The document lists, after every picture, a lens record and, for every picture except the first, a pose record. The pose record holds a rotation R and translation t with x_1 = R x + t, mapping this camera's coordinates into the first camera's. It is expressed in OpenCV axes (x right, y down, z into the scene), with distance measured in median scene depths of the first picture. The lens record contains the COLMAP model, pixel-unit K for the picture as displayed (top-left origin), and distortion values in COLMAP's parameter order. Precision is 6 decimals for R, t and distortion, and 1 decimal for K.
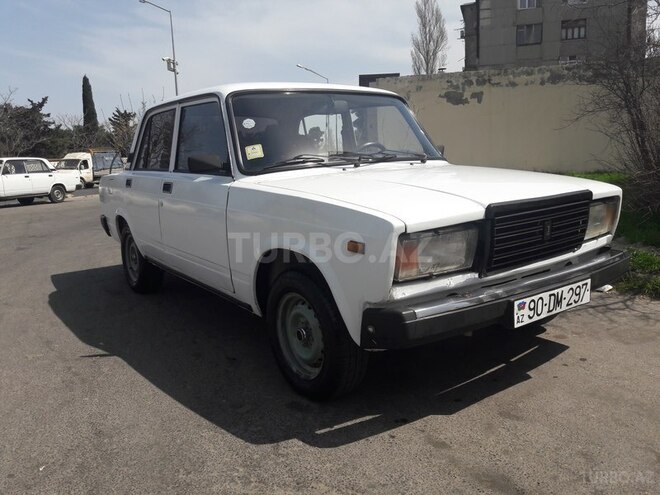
lens RADIAL K [[555.4, 0, 330.0], [0, 555.4, 247.5], [0, 0, 1]] dist [0.107767, -0.238040]
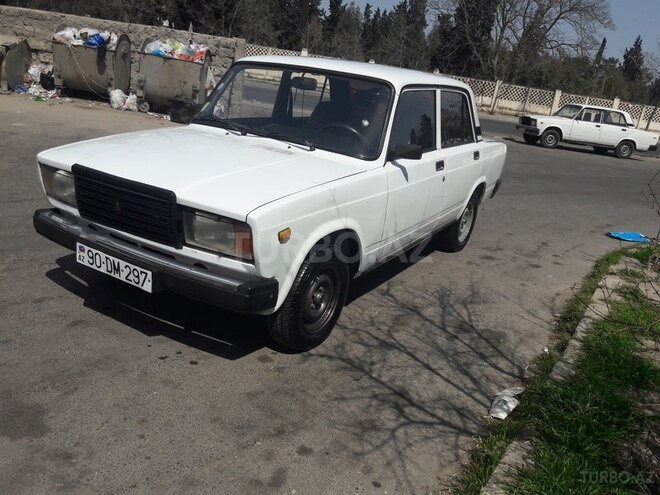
lens RADIAL K [[565.7, 0, 340.9], [0, 565.7, 256.6], [0, 0, 1]] dist [-0.006803, -0.009533]
pose [[0.382762, 0.385535, -0.839557, 1.541214], [-0.294563, 0.912261, 0.284627, -0.392522], [0.875629, 0.138359, 0.462743, 0.855978]]
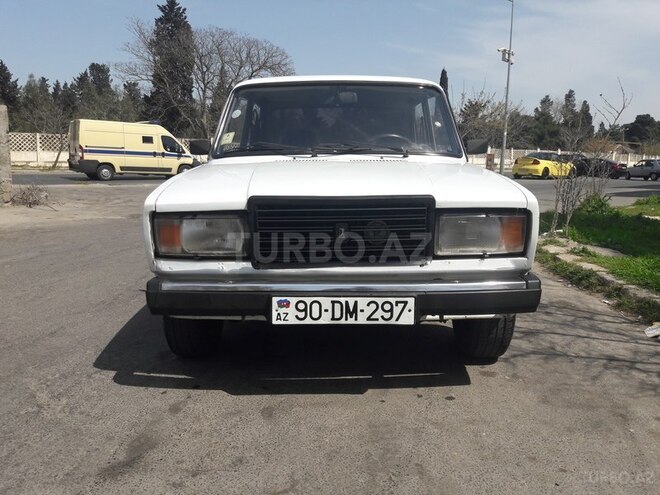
lens RADIAL K [[555.4, 0, 330.0], [0, 555.4, 247.5], [0, 0, 1]] dist [0.107767, -0.238040]
pose [[0.809089, 0.146594, -0.569109, 0.874158], [-0.138127, 0.988697, 0.058302, -0.055572], [0.571223, 0.031438, 0.820193, 0.230983]]
